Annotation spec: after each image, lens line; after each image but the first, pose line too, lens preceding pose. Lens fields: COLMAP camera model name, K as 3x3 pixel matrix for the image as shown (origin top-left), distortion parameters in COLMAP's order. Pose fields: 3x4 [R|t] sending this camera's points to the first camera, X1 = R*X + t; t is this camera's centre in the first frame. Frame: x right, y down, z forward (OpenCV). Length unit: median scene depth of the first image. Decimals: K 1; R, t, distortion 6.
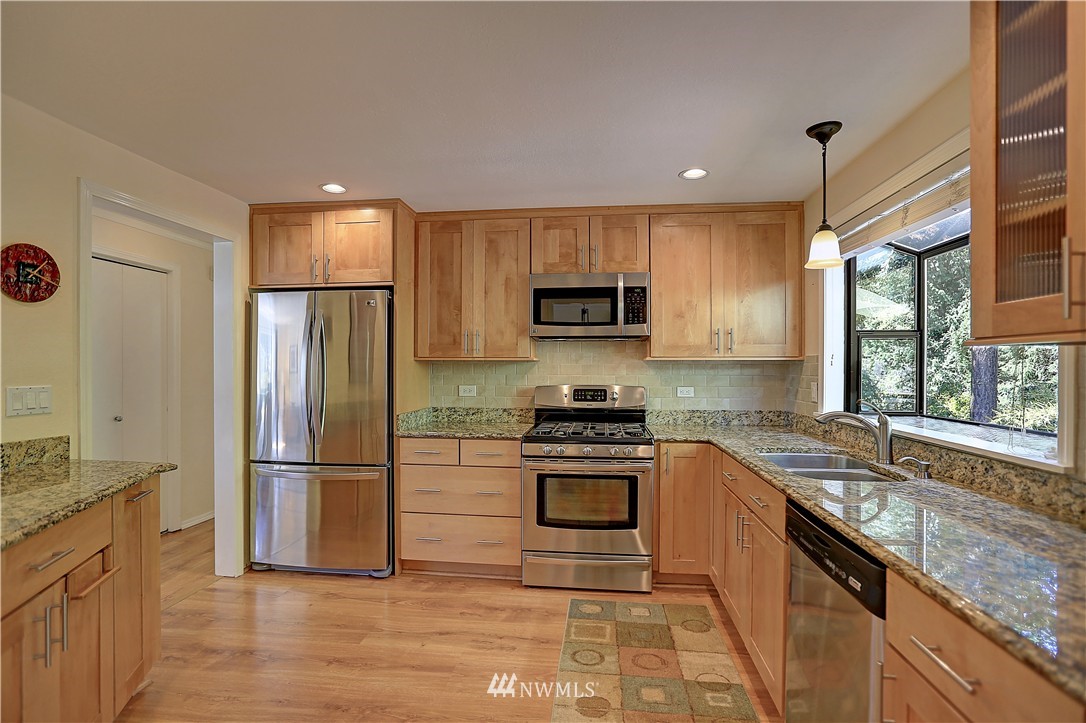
lens RADIAL K [[511.8, 0, 538.8], [0, 511.8, 363.3], [0, 0, 1]] dist [0.000026, 0.000849]
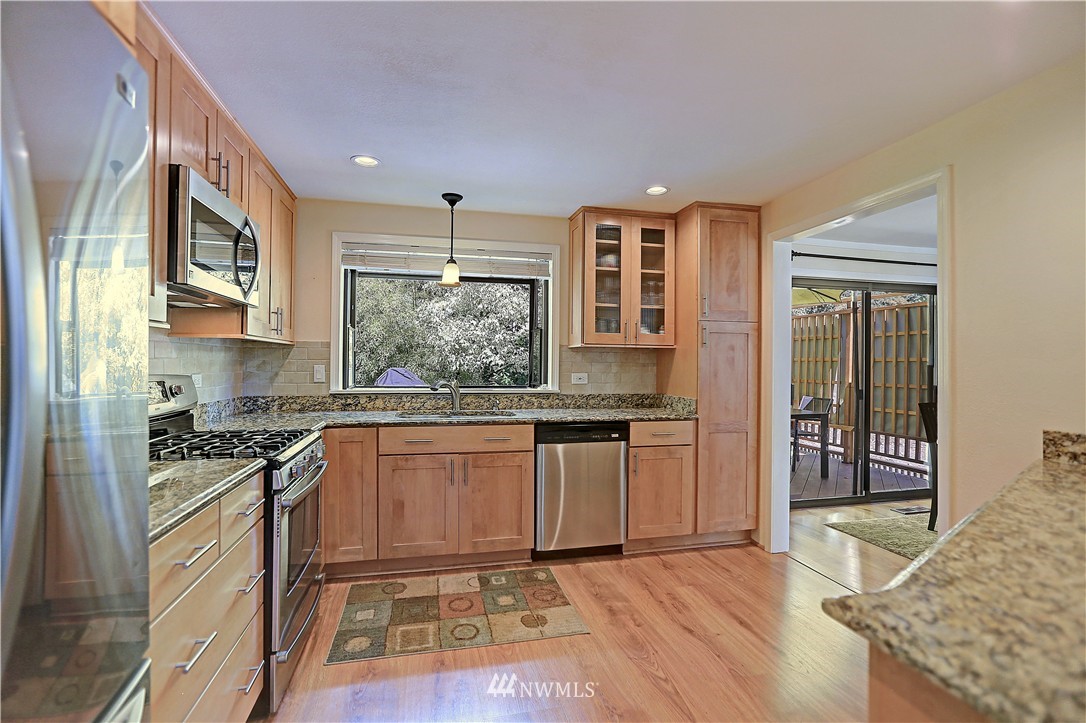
lens RADIAL K [[511.8, 0, 538.8], [0, 511.8, 363.3], [0, 0, 1]] dist [0.000026, 0.000849]
pose [[-0.345871, -0.005259, 0.938267, -0.928228], [-0.012903, 0.999916, 0.000849, 0.032526], [-0.938193, -0.011812, -0.345910, 1.238270]]
